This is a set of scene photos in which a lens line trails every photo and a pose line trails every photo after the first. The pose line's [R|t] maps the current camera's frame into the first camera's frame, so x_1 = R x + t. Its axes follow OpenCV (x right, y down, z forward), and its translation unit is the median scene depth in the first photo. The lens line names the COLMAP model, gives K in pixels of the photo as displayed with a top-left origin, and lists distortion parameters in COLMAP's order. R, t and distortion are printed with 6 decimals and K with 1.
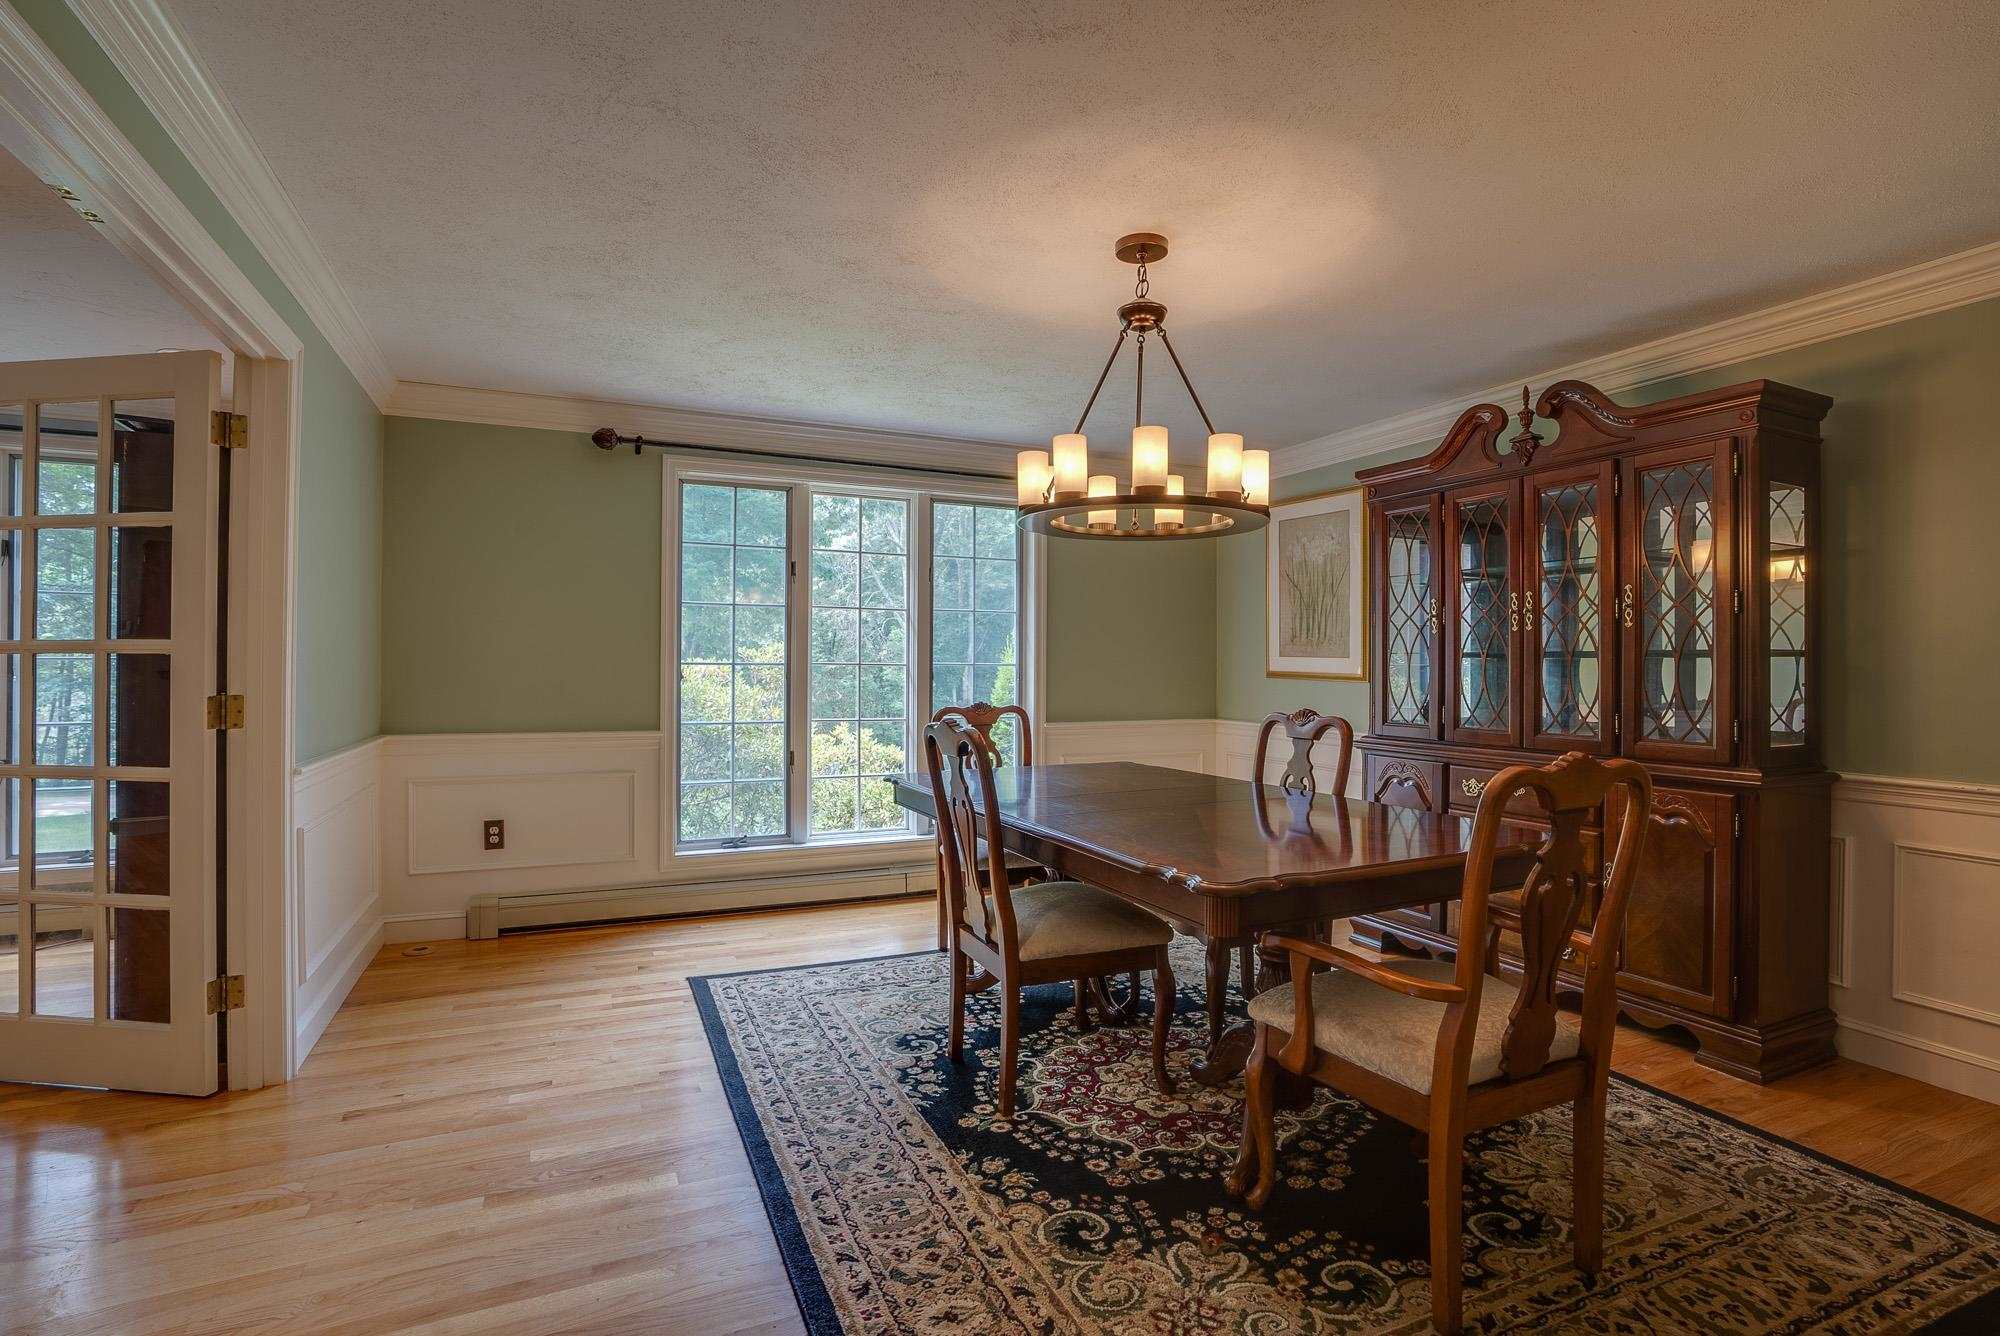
lens RADIAL K [[938.7, 0, 992.4], [0, 938.7, 666.3], [0, 0, 1]] dist [-0.044507, 0.004951]
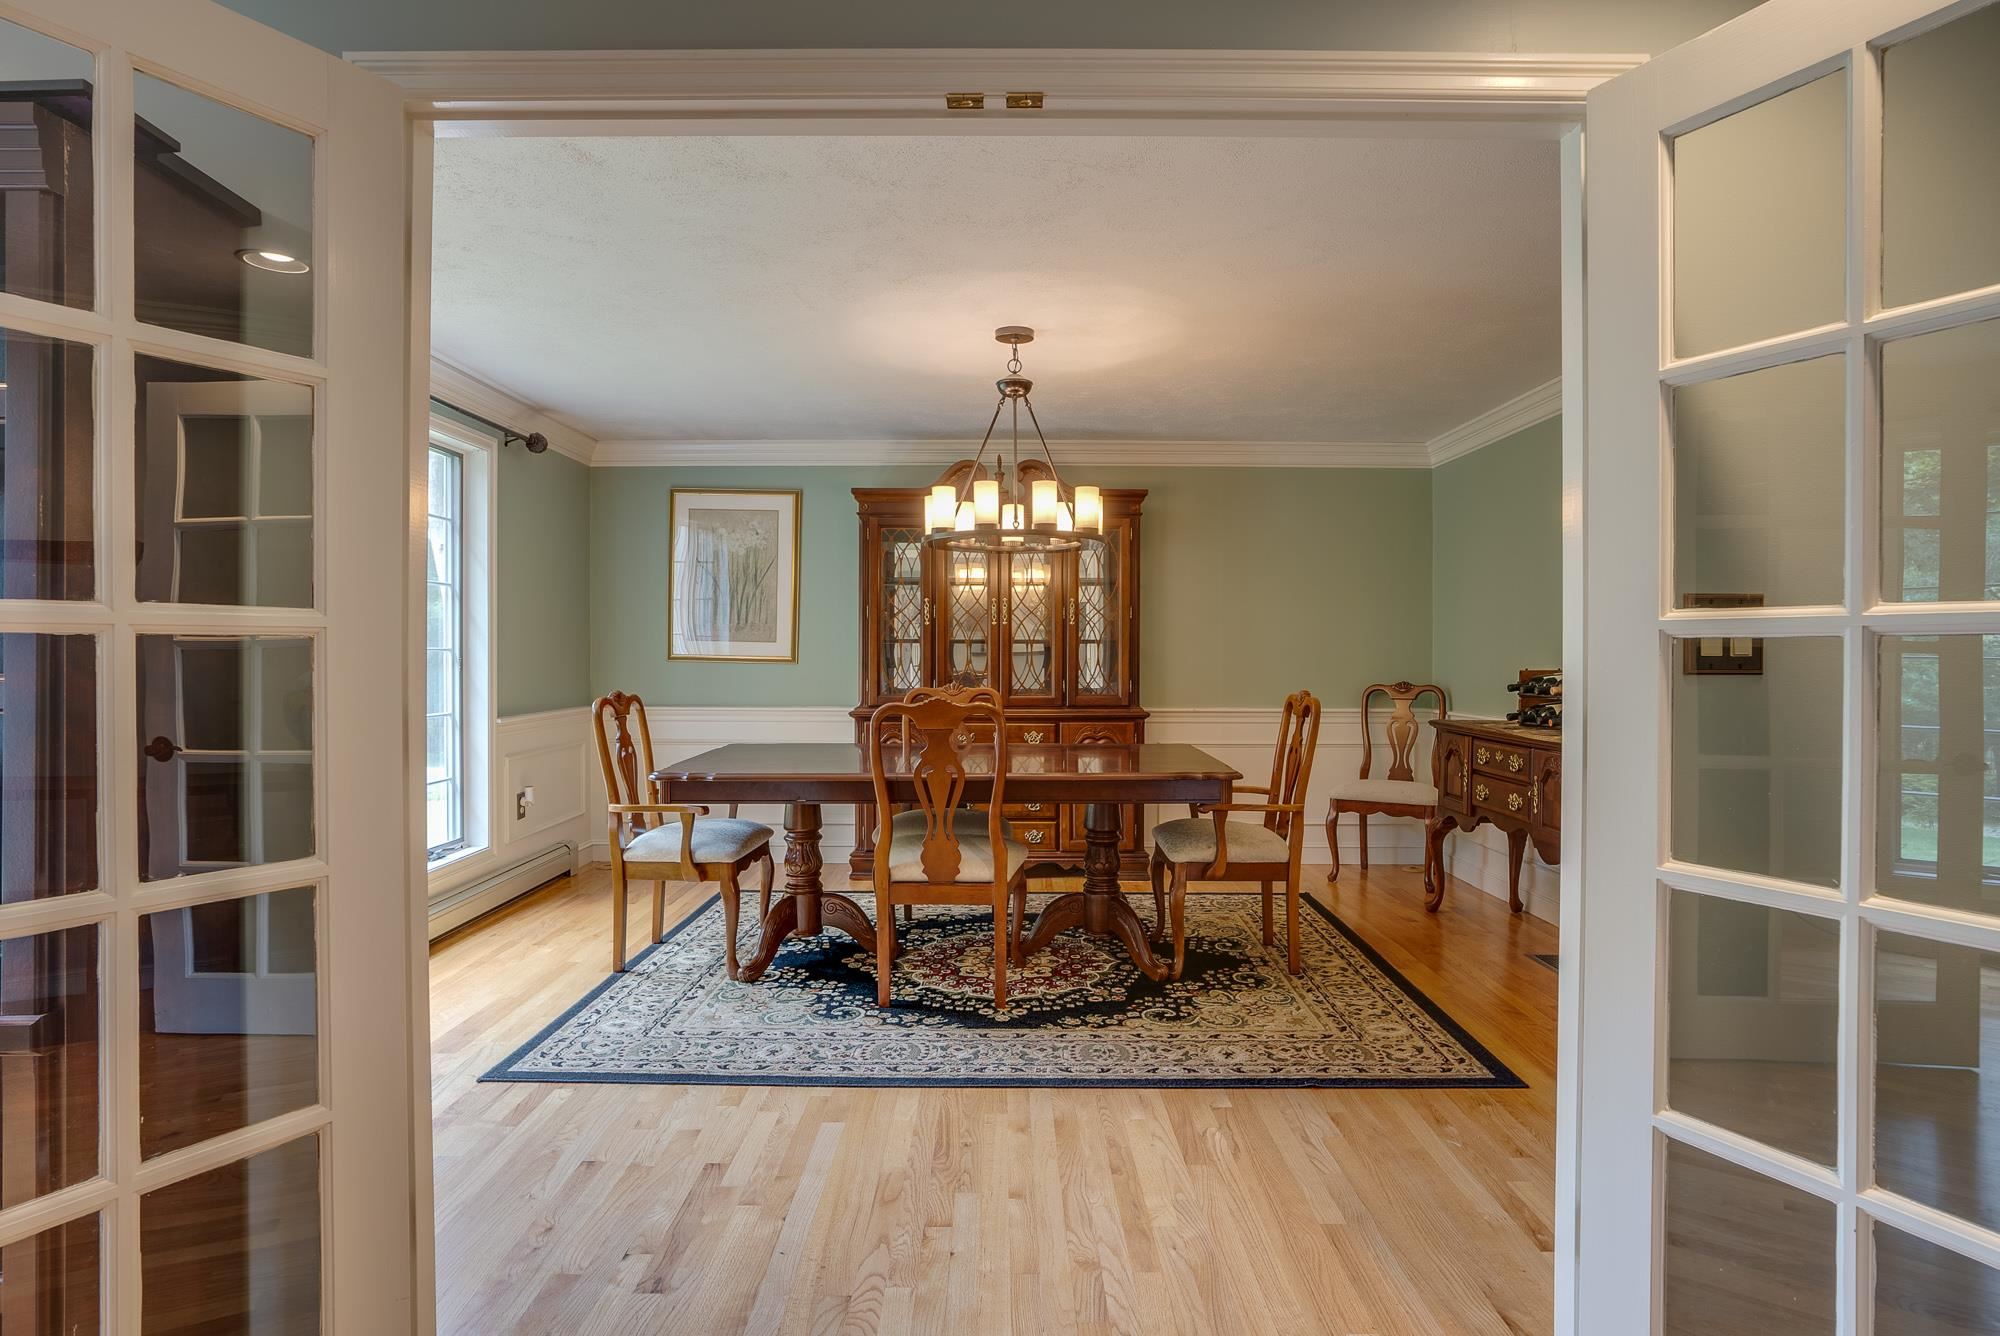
lens RADIAL K [[1102.9, 0, 986.7], [0, 1102.9, 659.0], [0, 0, 1]] dist [-0.046374, 0.018613]
pose [[0.416344, -0.014876, 0.909085, -1.337415], [-0.001888, 0.999850, 0.017226, -0.022029], [-0.909205, -0.008888, 0.416253, 0.389489]]
